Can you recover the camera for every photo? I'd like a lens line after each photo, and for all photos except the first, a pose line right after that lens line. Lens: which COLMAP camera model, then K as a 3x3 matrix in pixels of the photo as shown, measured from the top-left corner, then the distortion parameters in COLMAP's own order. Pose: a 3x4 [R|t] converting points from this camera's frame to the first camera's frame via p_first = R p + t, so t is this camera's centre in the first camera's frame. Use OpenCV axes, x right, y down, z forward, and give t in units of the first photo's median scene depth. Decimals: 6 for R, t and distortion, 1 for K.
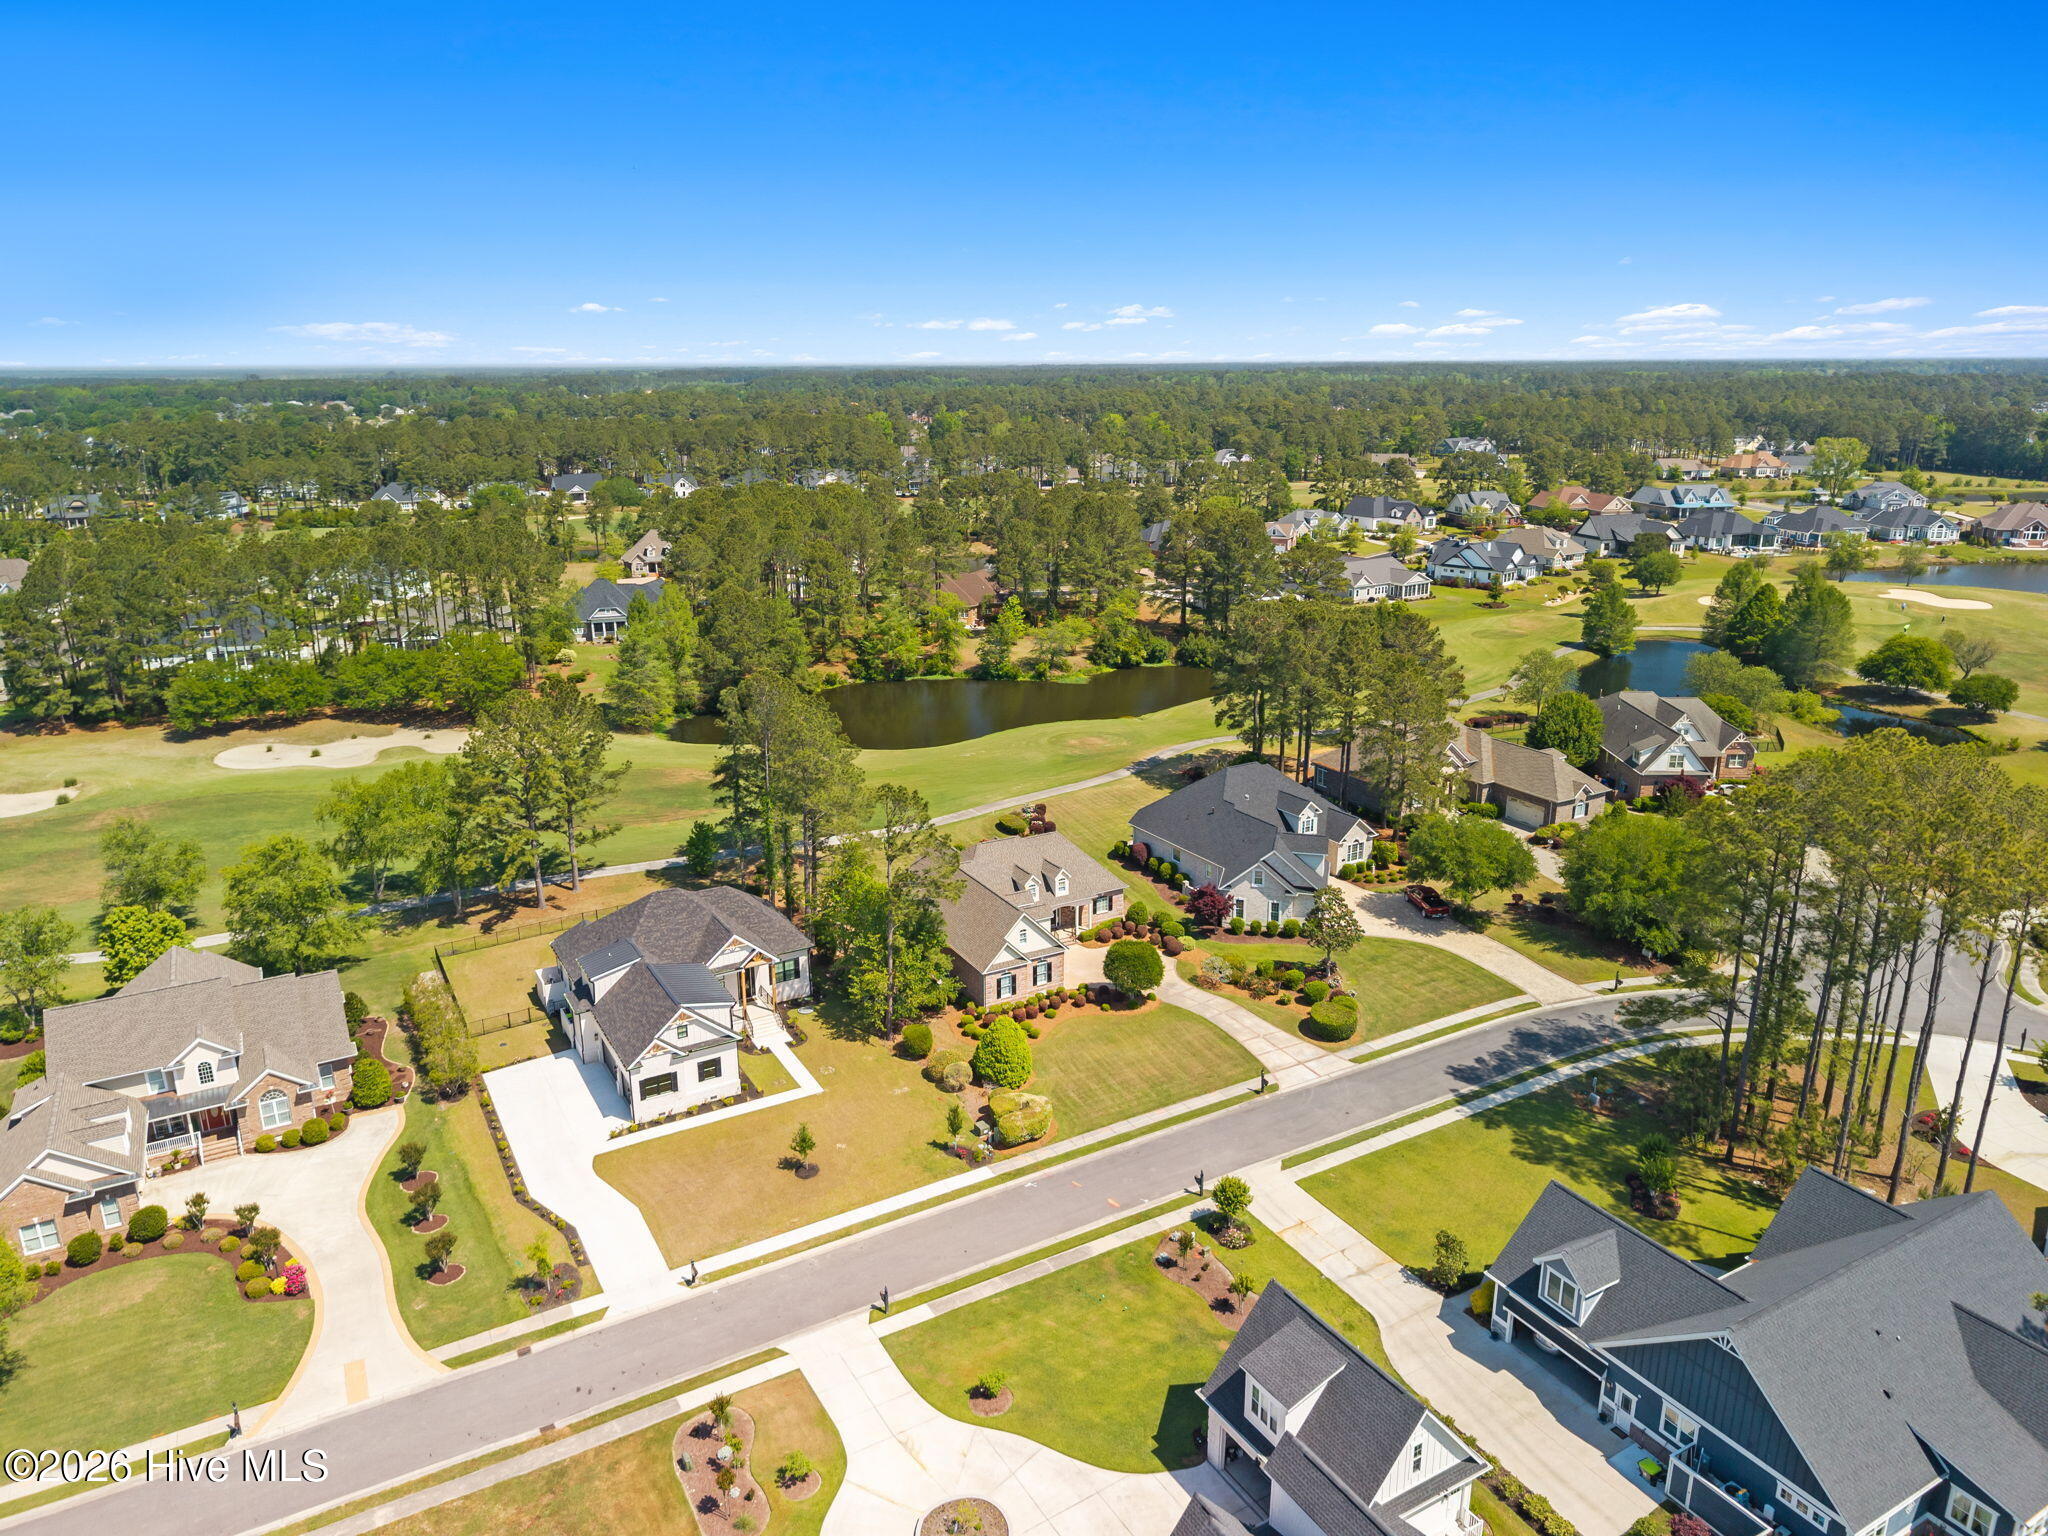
lens RADIAL K [[1374.6, 0, 1028.9], [0, 1374.6, 764.5], [0, 0, 1]] dist [0.057130, -0.058622]
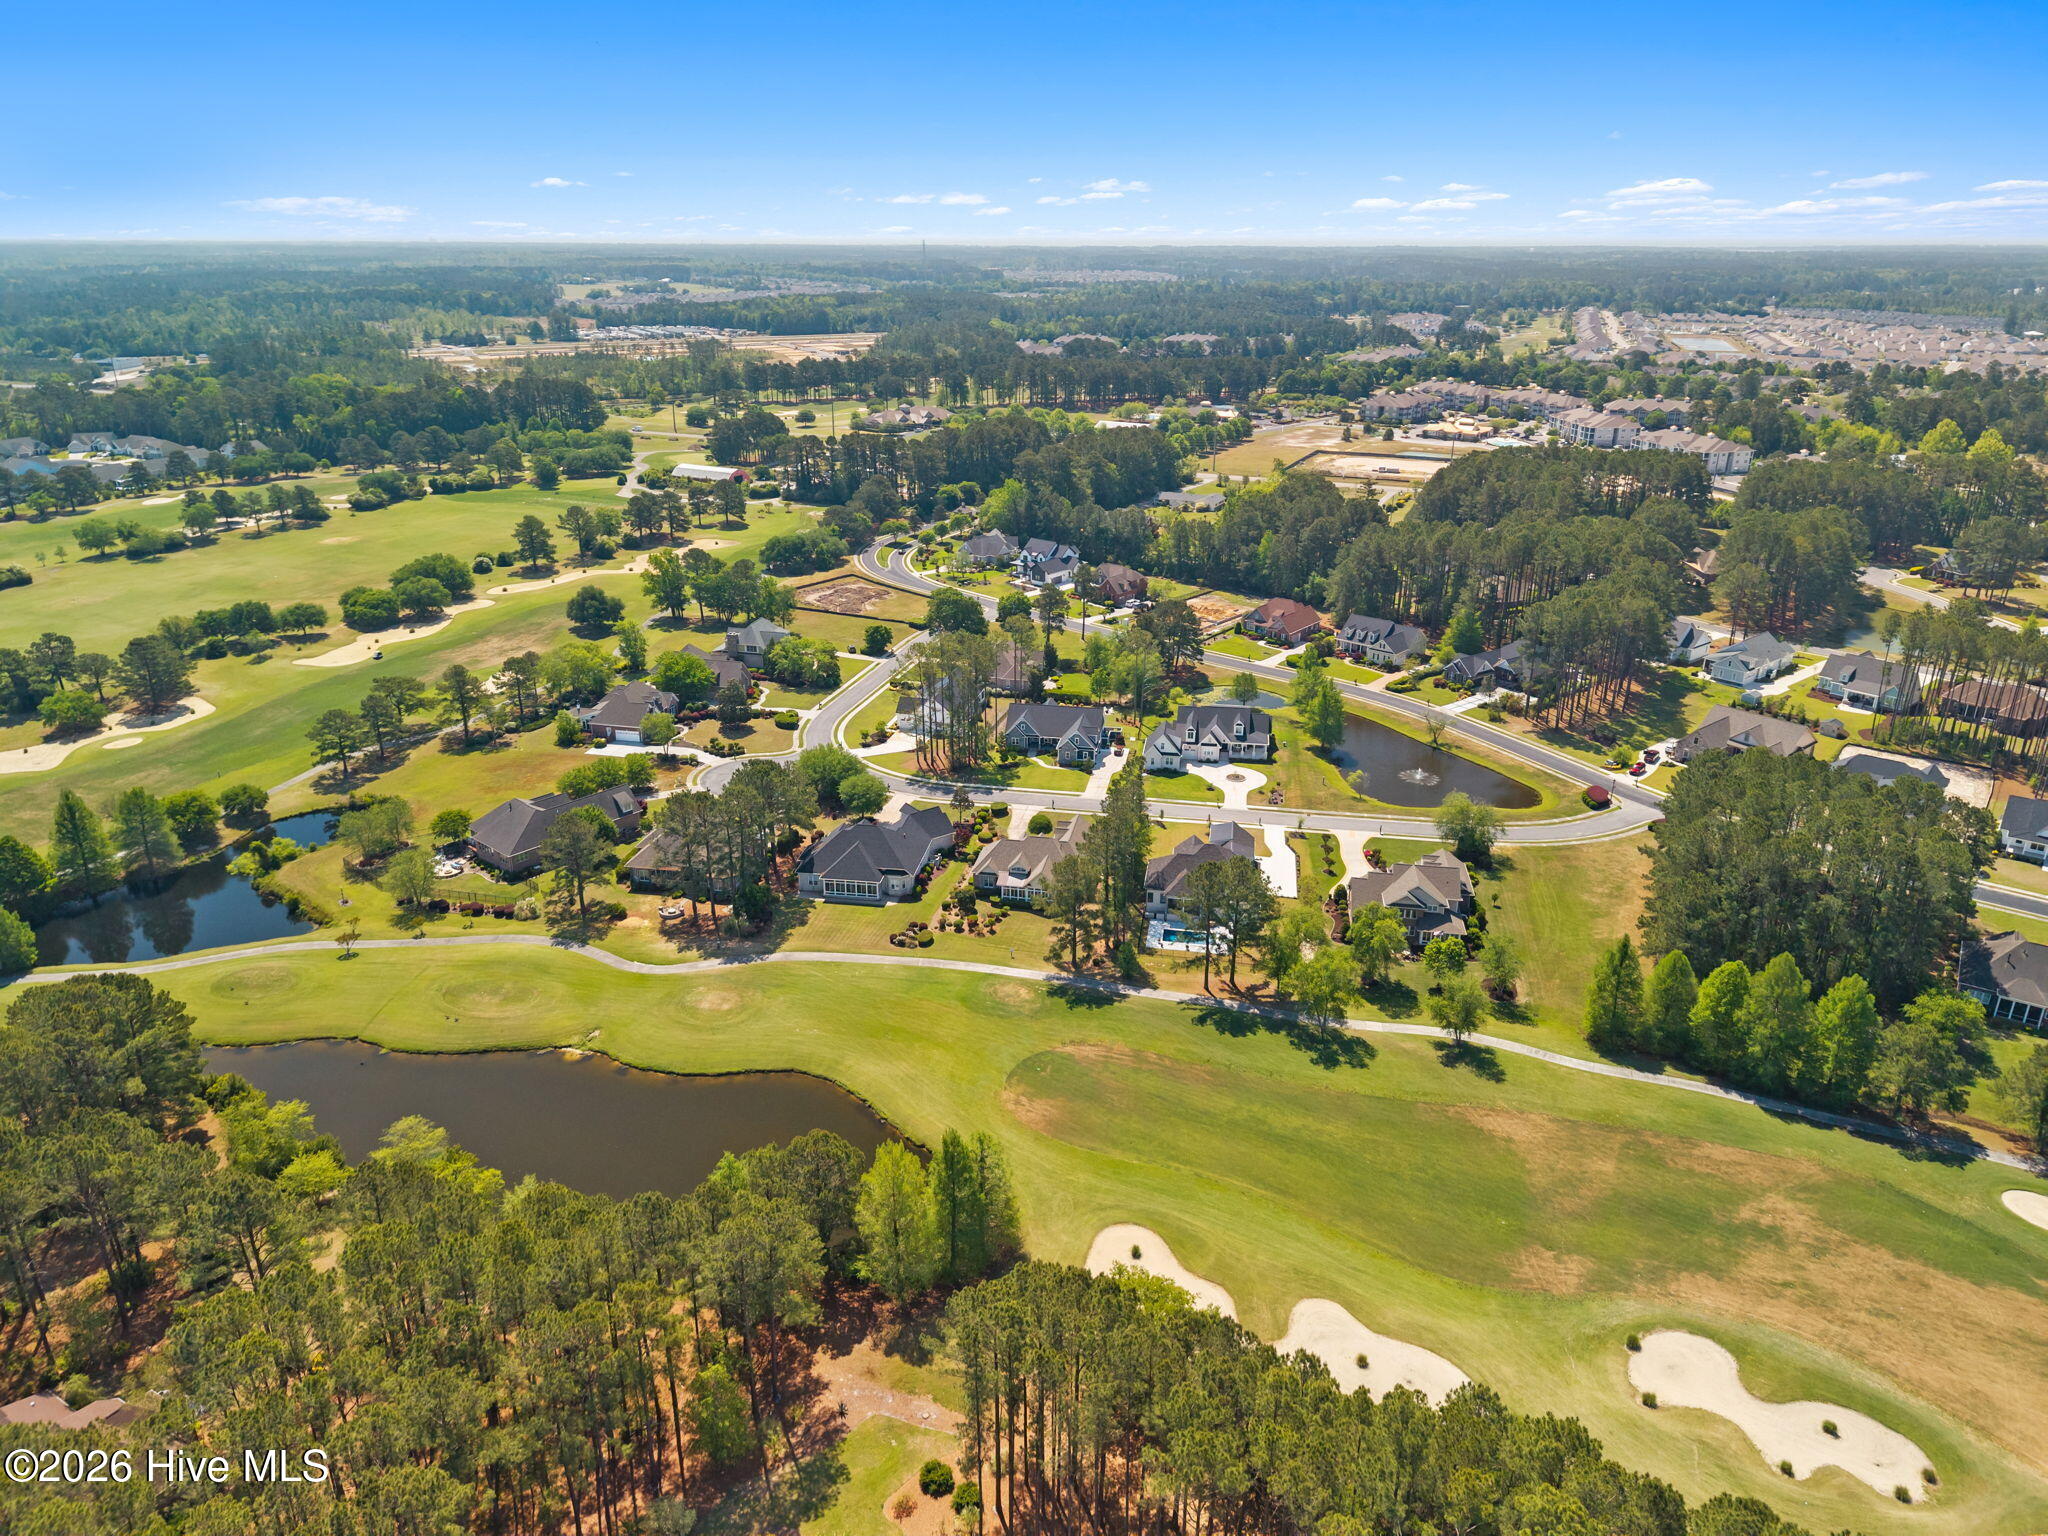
lens RADIAL K [[1376.6, 0, 1026.0], [0, 1376.6, 773.9], [0, 0, 1]] dist [0.046409, -0.073018]
pose [[-0.768967, -0.233897, 0.594964, -1.294277], [0.183544, 0.810708, 0.555935, -1.247333], [-0.612374, 0.536698, -0.580477, 2.355996]]
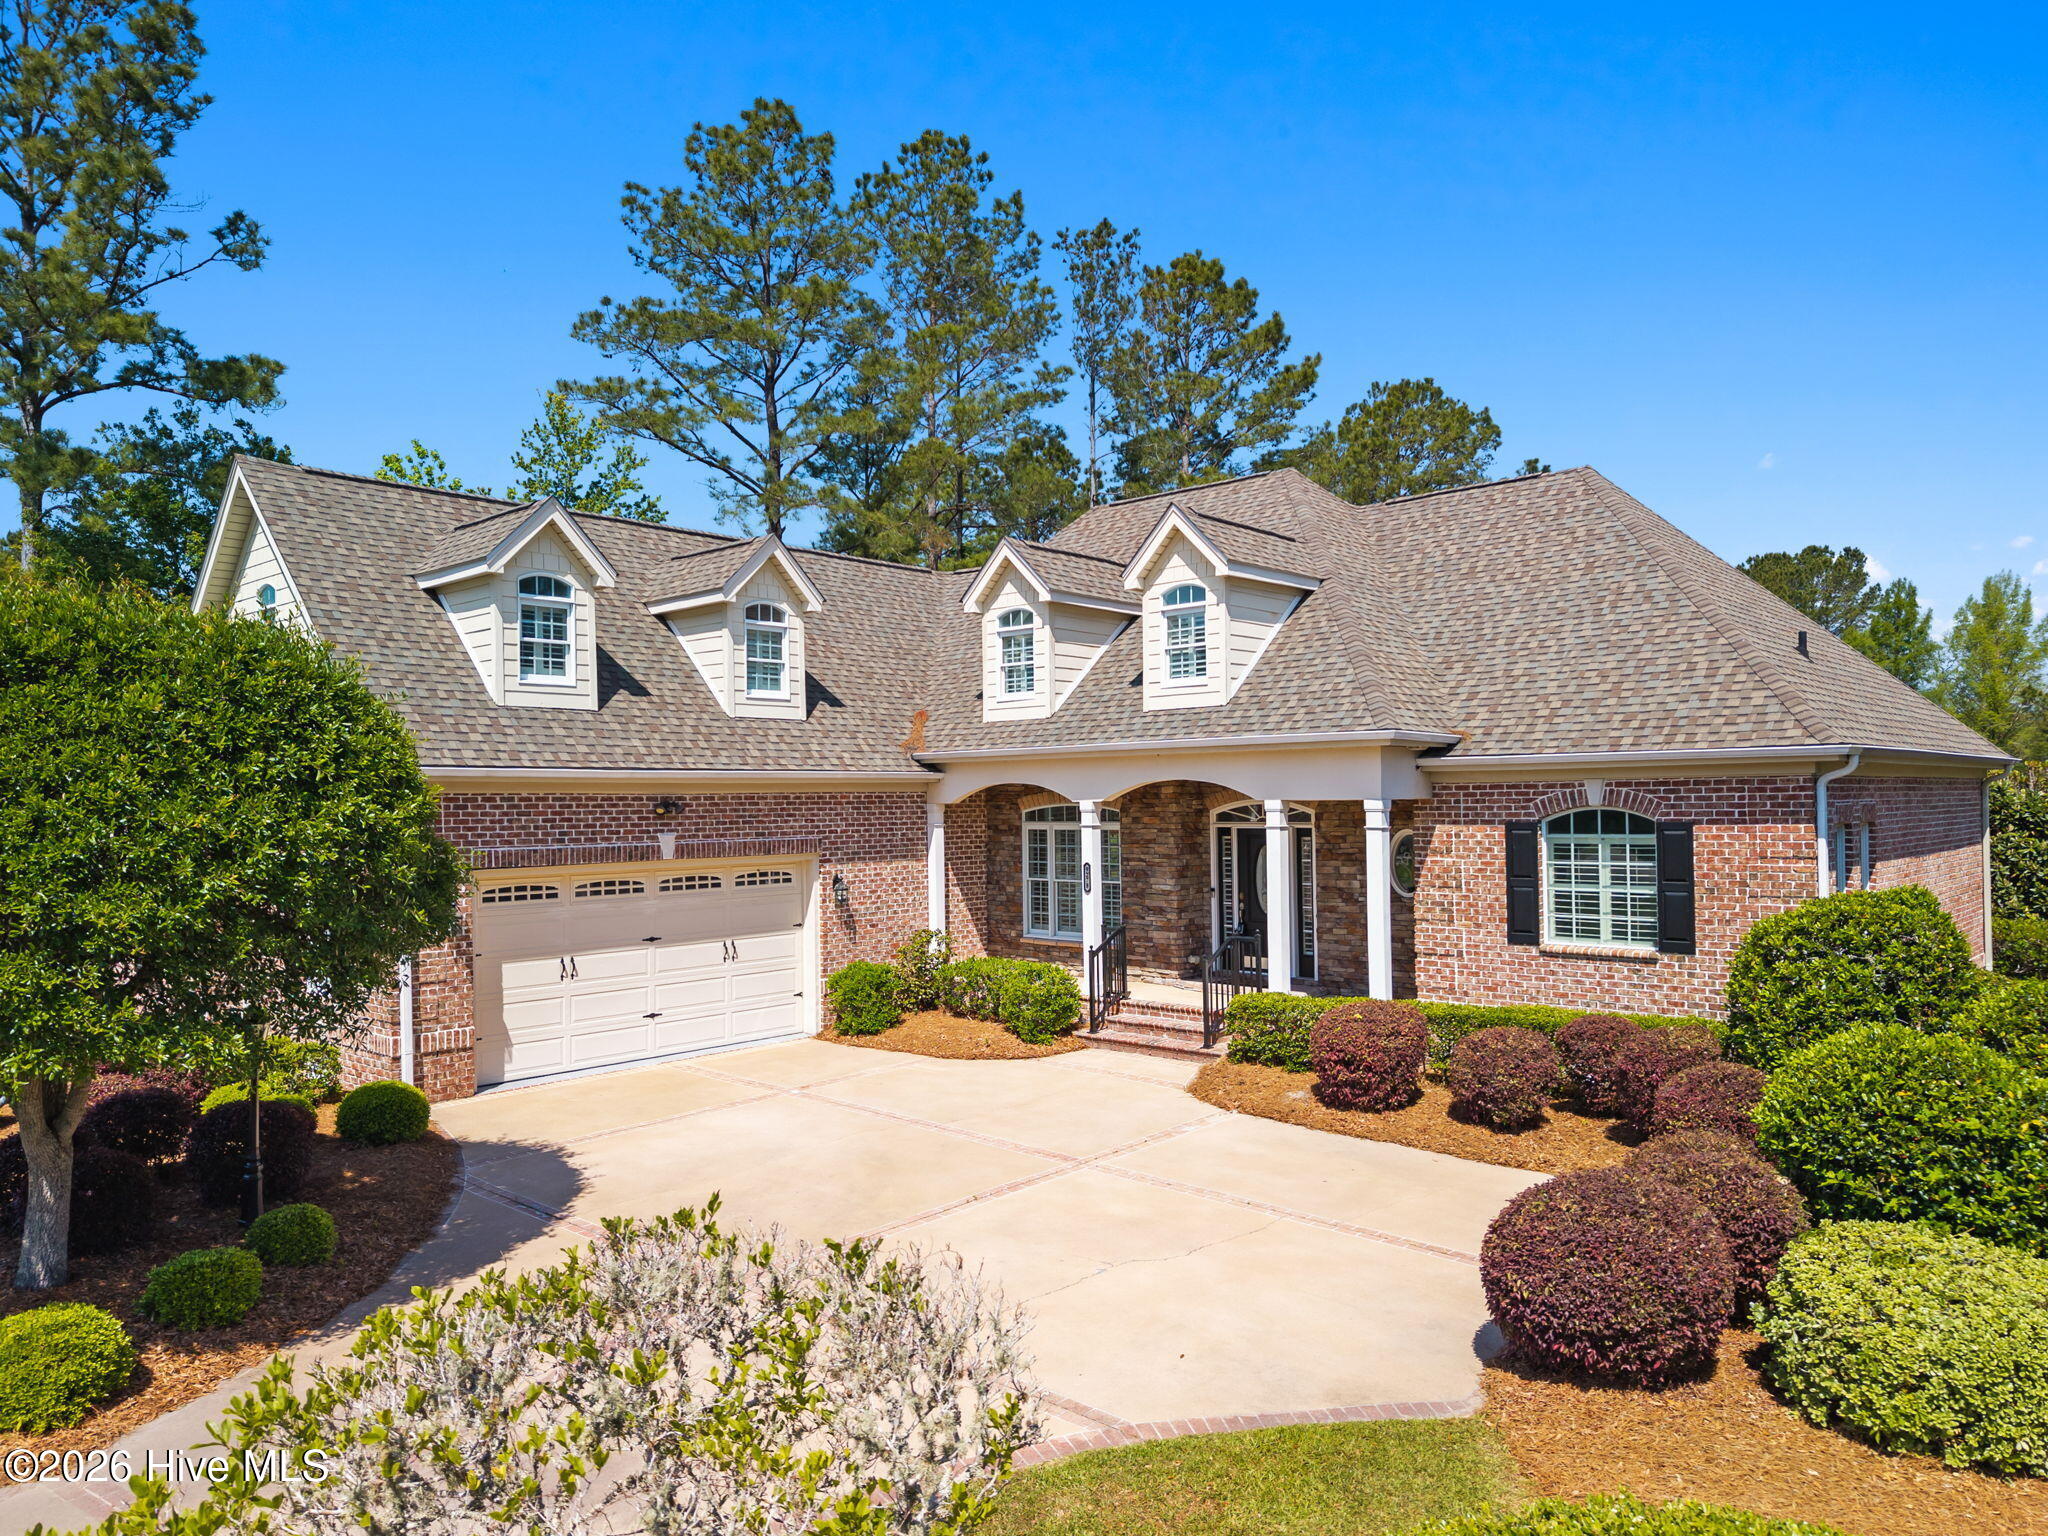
lens RADIAL K [[1411.7, 0, 1029.6], [0, 1411.7, 782.4], [0, 0, 1]] dist [0.043218, -0.068114]
pose [[0.318997, -0.016291, -0.947616, 0.182527], [-0.258935, 0.960314, -0.103675, 0.136709], [0.911698, 0.278443, 0.302119, 1.038978]]
